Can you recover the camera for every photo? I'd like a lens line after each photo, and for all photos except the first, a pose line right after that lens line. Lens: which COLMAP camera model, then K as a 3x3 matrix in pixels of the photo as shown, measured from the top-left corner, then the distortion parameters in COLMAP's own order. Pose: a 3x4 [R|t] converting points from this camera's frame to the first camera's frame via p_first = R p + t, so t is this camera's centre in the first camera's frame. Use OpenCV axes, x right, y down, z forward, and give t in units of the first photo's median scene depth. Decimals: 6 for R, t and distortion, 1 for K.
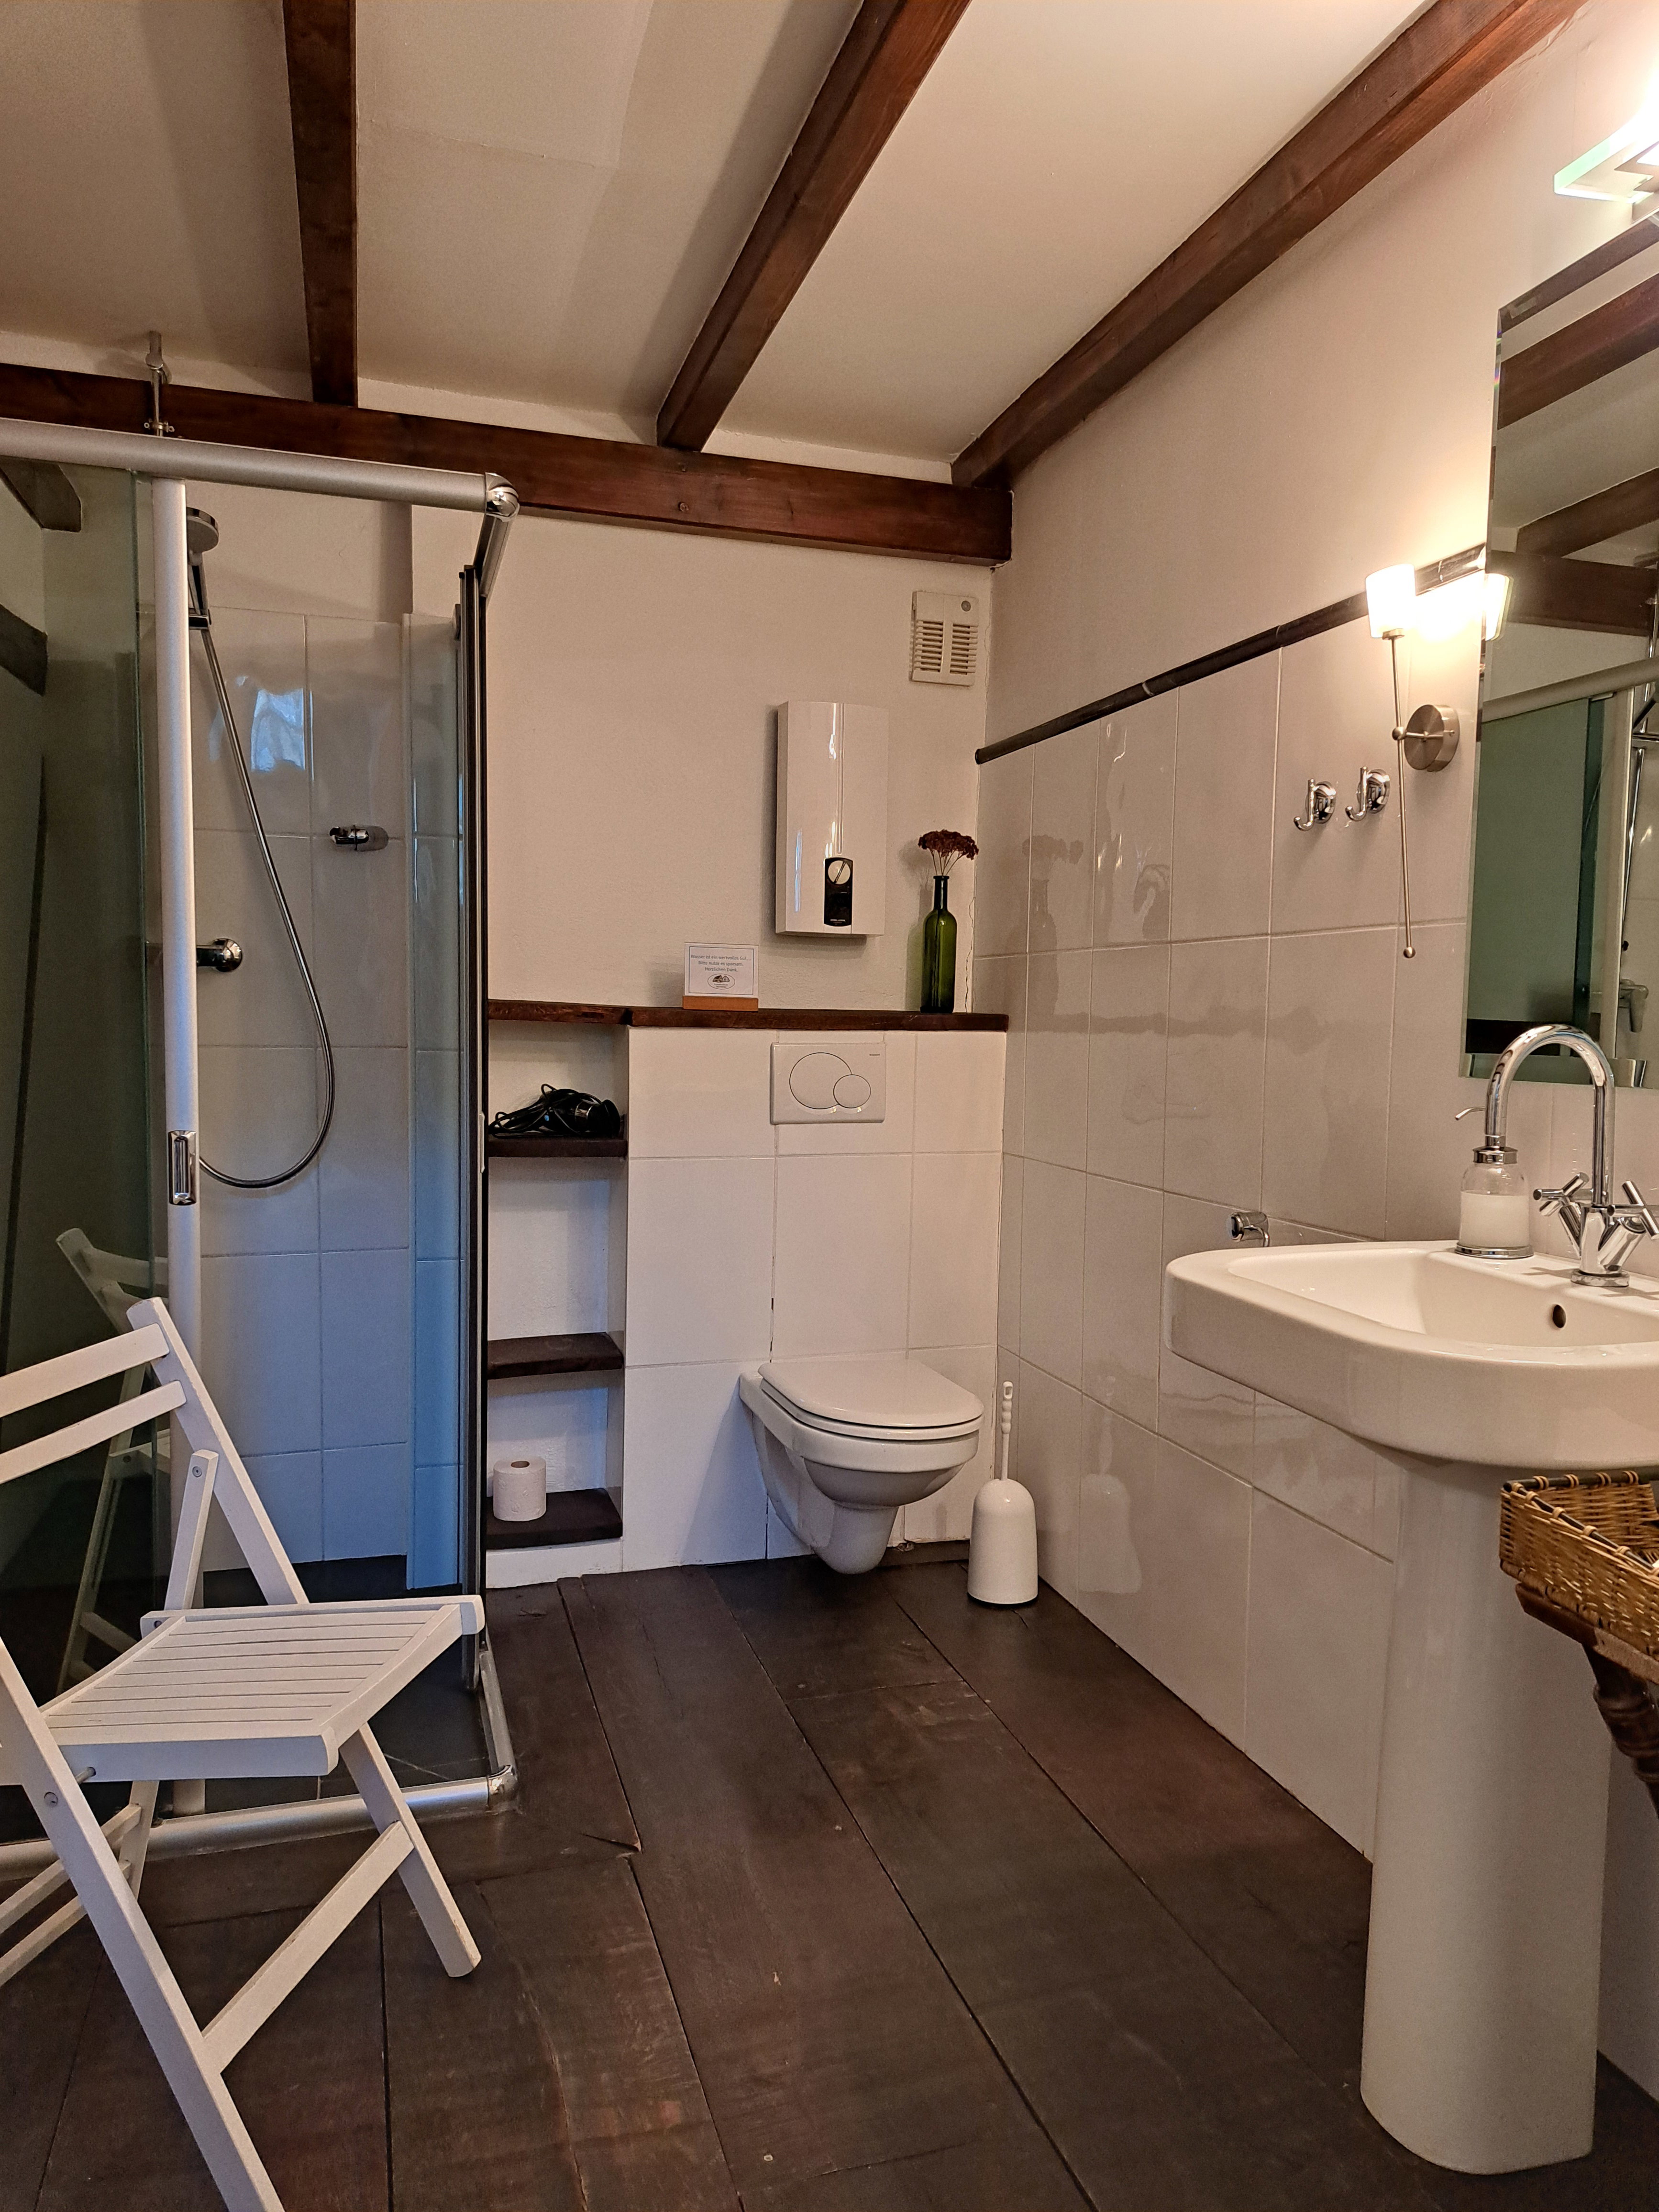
lens RADIAL K [[1575.6, 0, 851.7], [0, 1575.6, 1116.0], [0, 0, 1]] dist [0.048720, -0.051589]
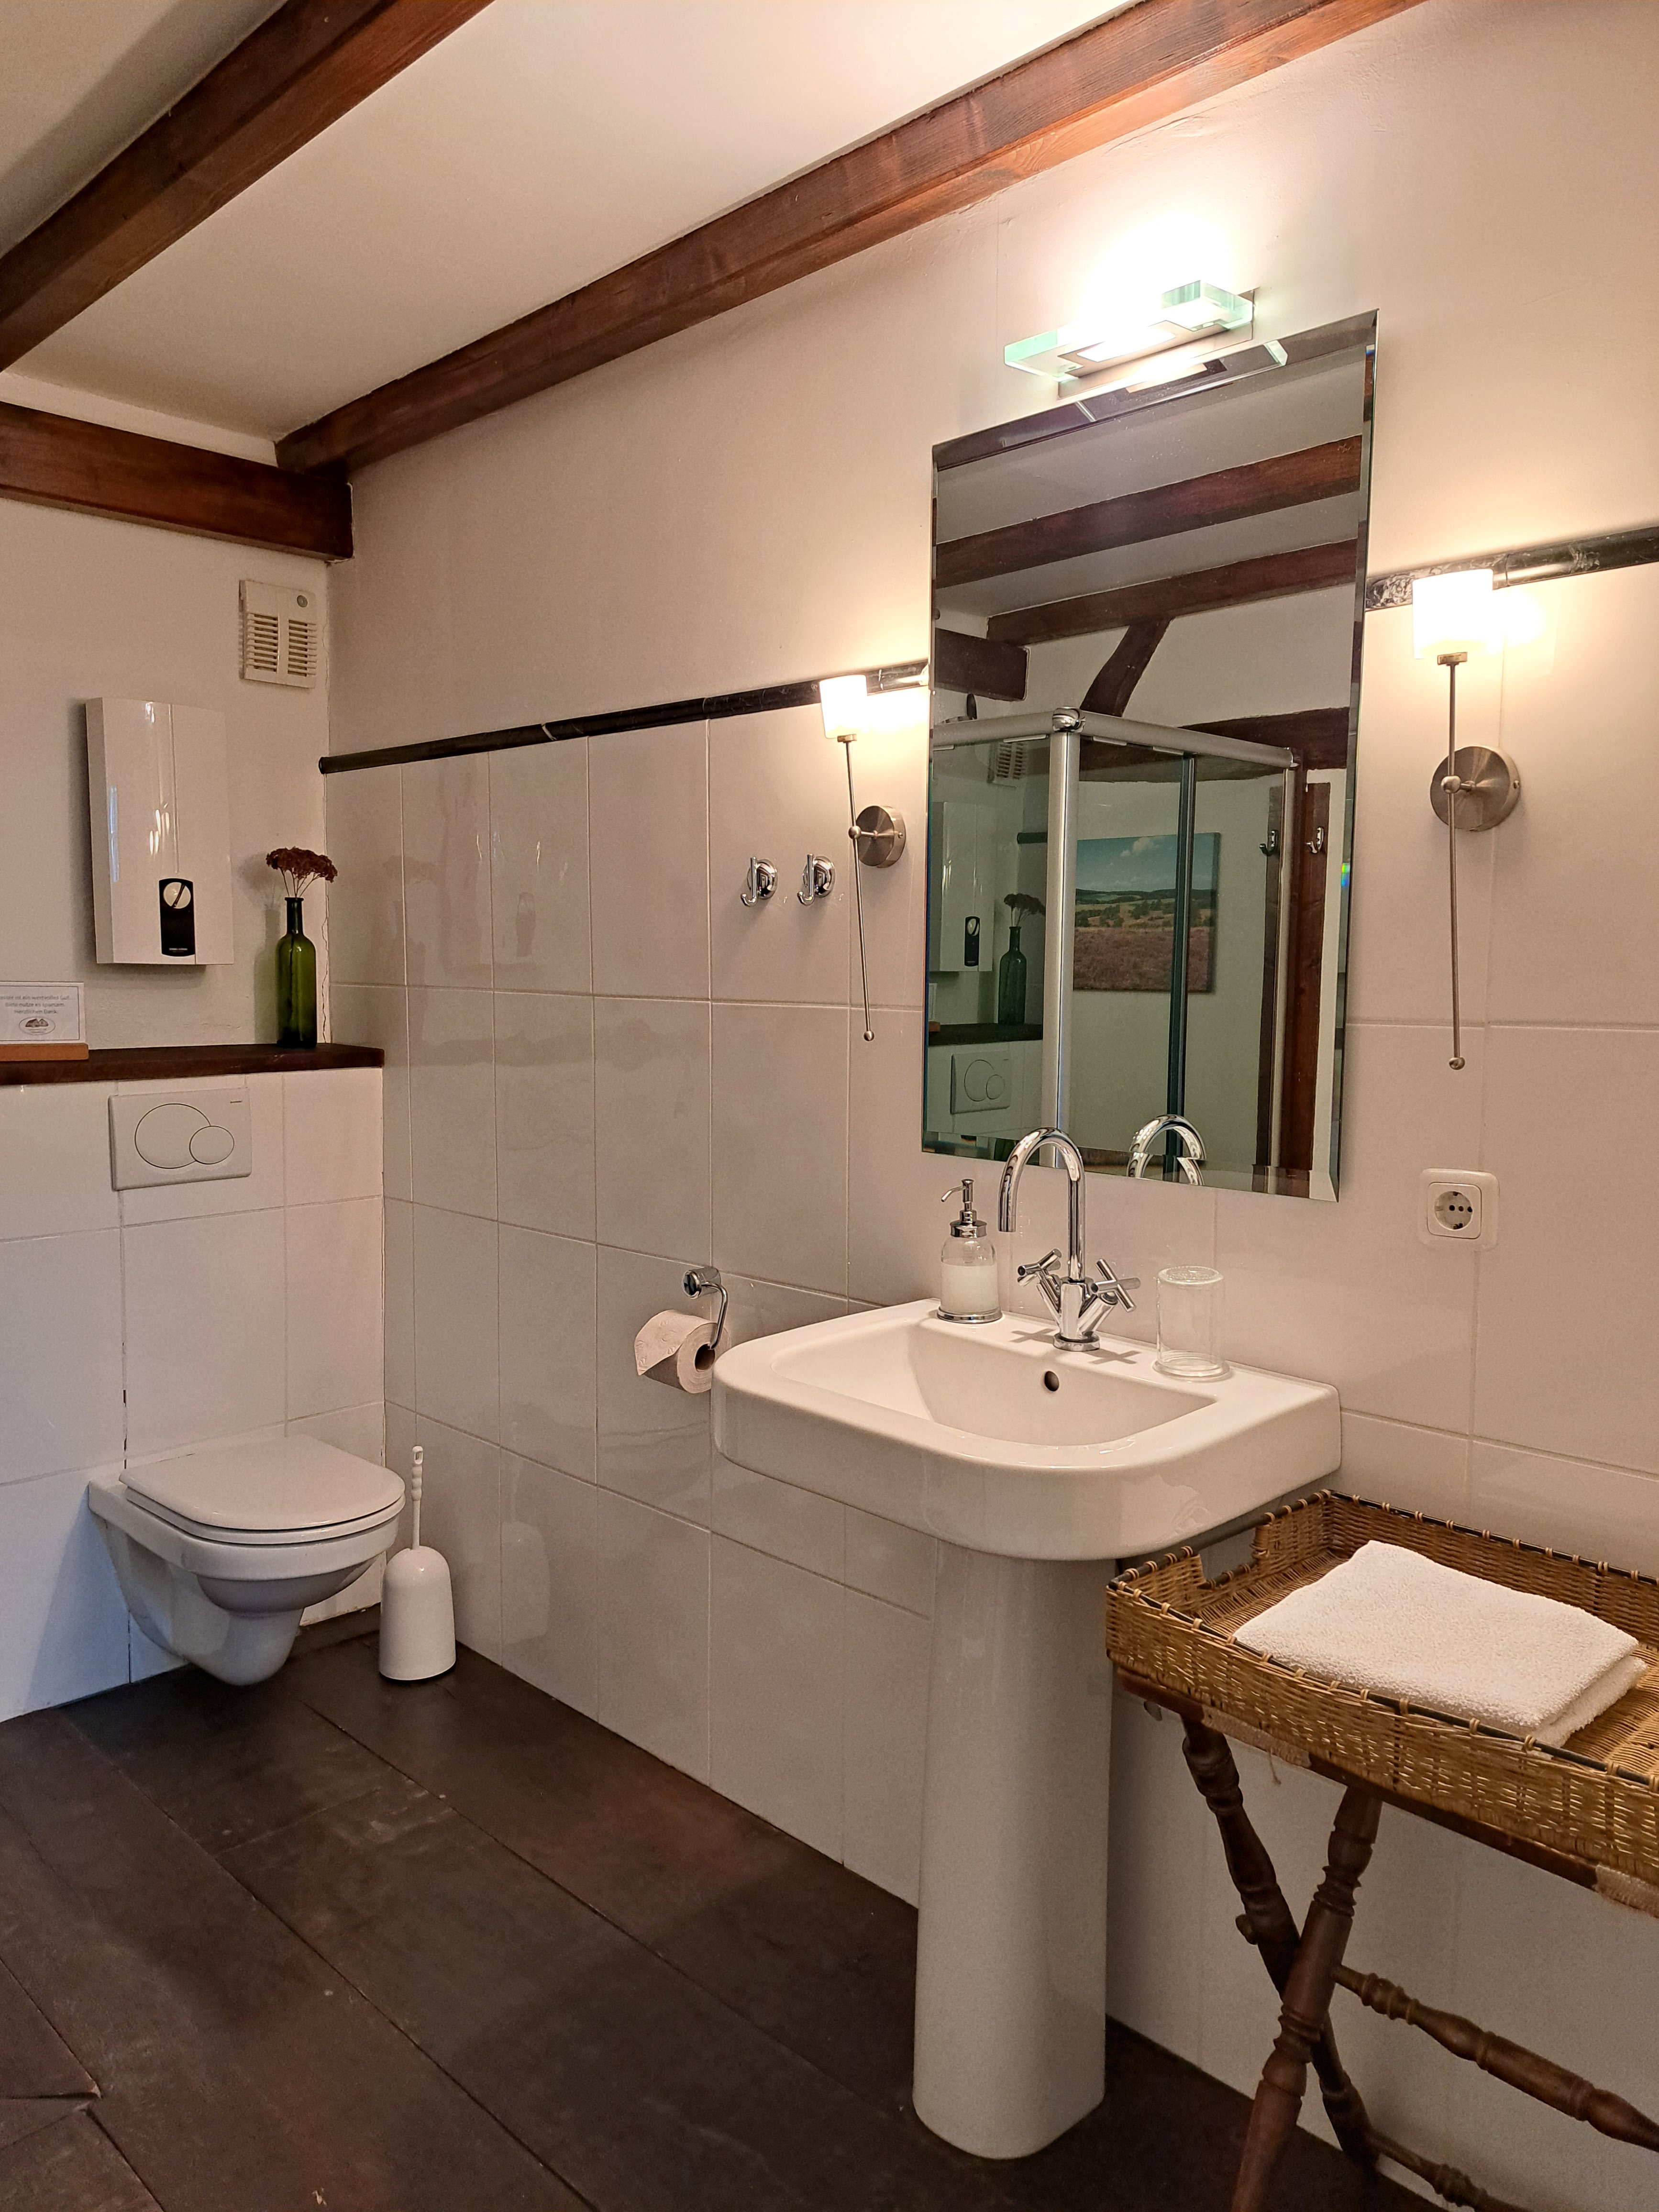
lens RADIAL K [[1575.6, 0, 840.8], [0, 1575.6, 1096.1], [0, 0, 1]] dist [0.048720, -0.051589]
pose [[0.880462, -0.052928, 0.471154, -0.143703], [0.037807, 0.998423, 0.041509, -0.089787], [-0.472608, -0.018734, 0.881074, 0.055950]]
